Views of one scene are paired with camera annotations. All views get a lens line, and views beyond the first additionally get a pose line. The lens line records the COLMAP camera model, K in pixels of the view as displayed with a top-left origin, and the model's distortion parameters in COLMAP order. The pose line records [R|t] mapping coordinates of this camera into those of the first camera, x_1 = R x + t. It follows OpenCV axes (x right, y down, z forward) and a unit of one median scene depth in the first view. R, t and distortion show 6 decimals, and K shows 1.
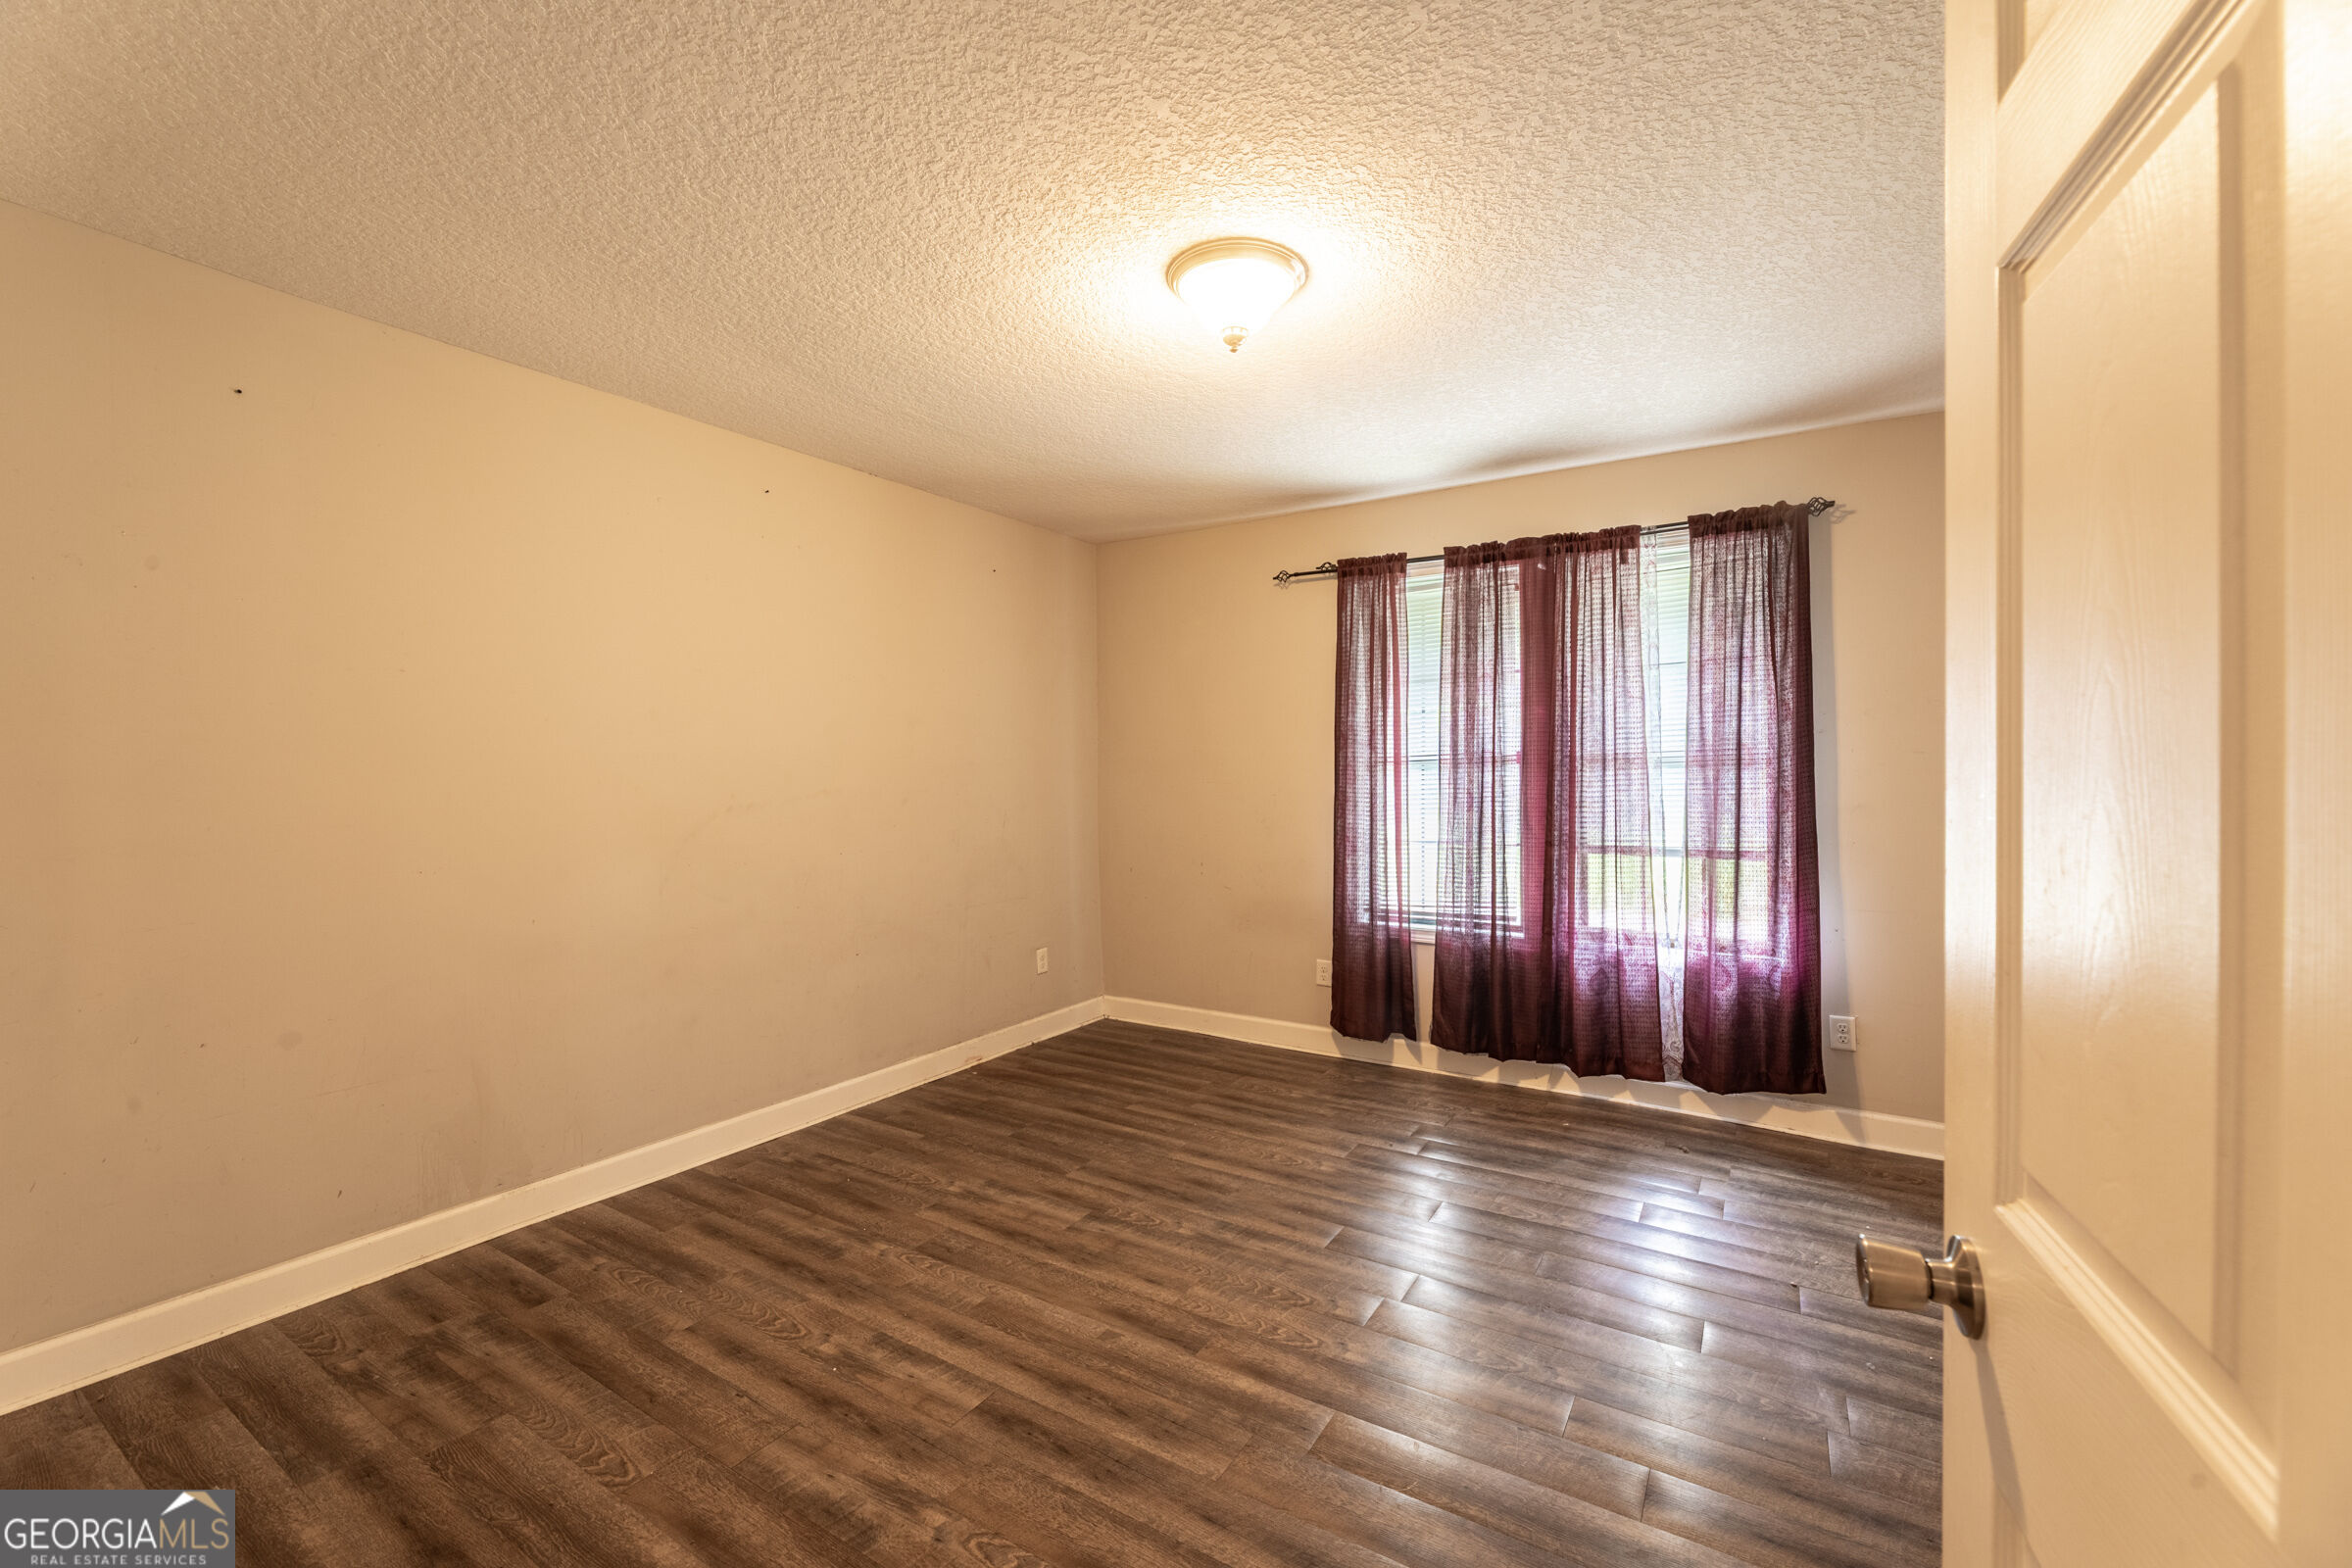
lens RADIAL K [[955.2, 0, 1159.7], [0, 955.2, 762.5], [0, 0, 1]] dist [0.000924, 0.000129]
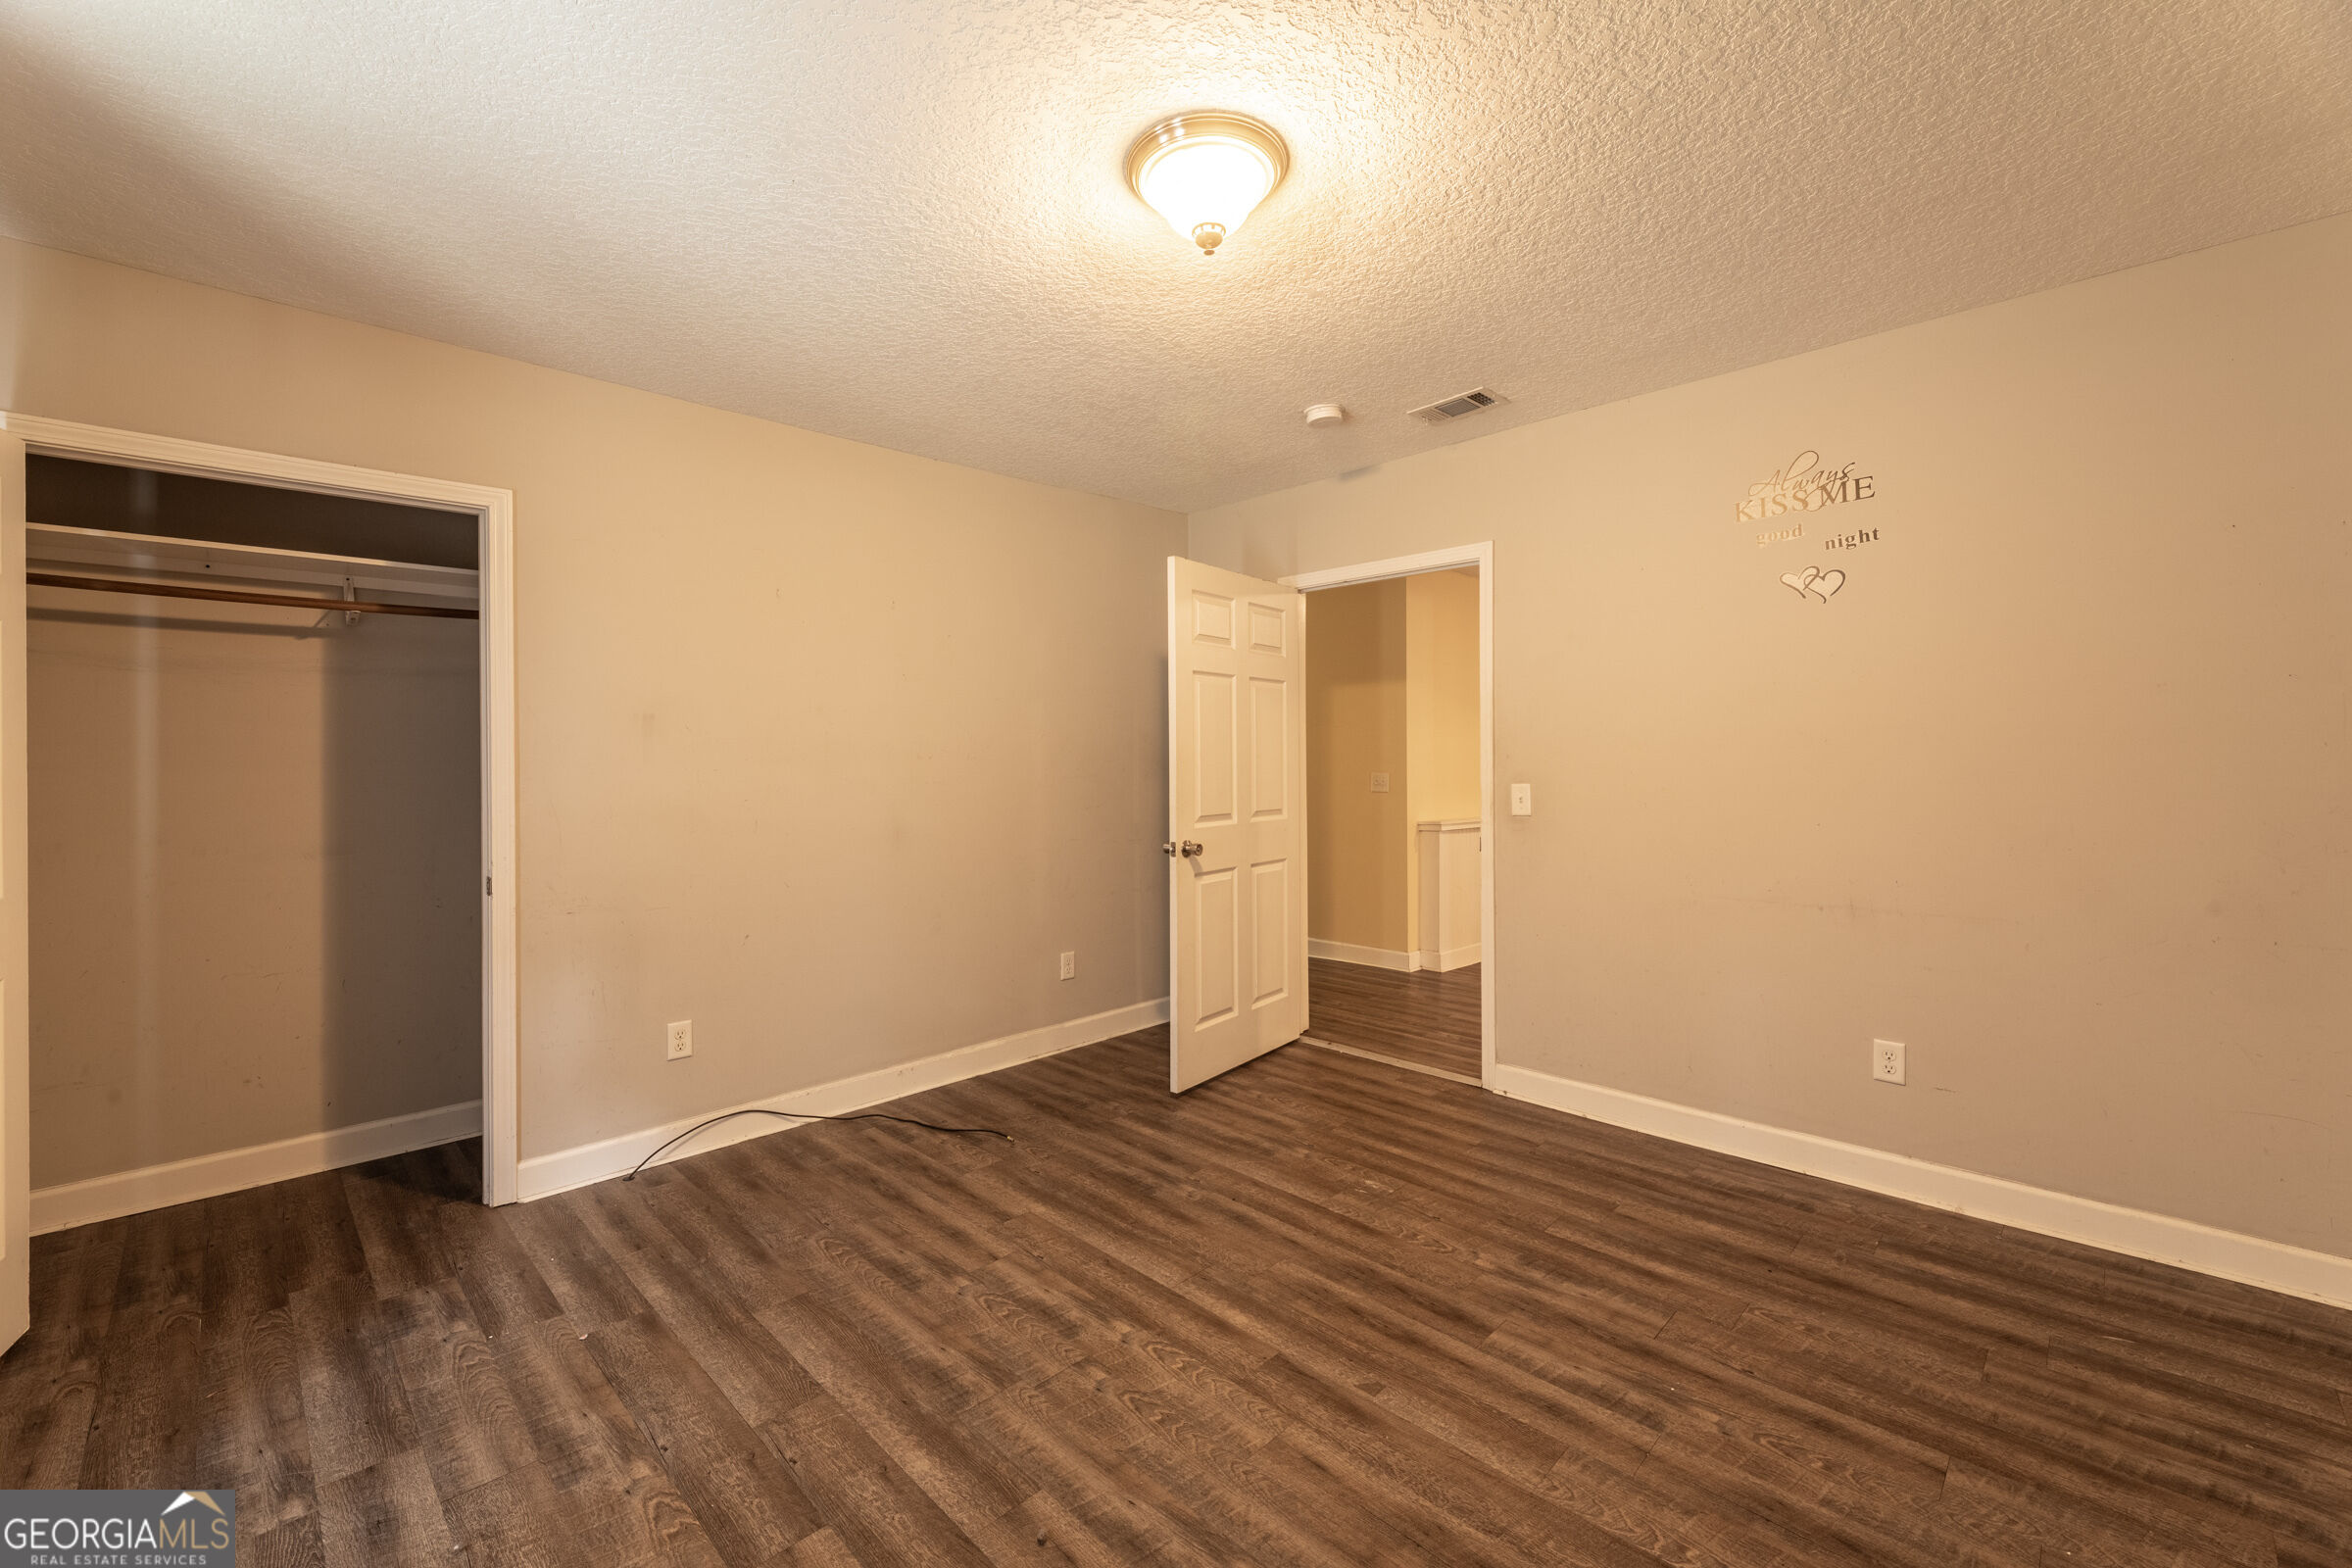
lens RADIAL K [[955.2, 0, 1159.7], [0, 955.2, 762.5], [0, 0, 1]] dist [0.000924, 0.000129]
pose [[-0.976095, 0.011901, 0.217020, -0.063497], [0.010781, 0.999922, -0.006348, 0.028681], [-0.217078, -0.003856, -0.976147, 2.017217]]
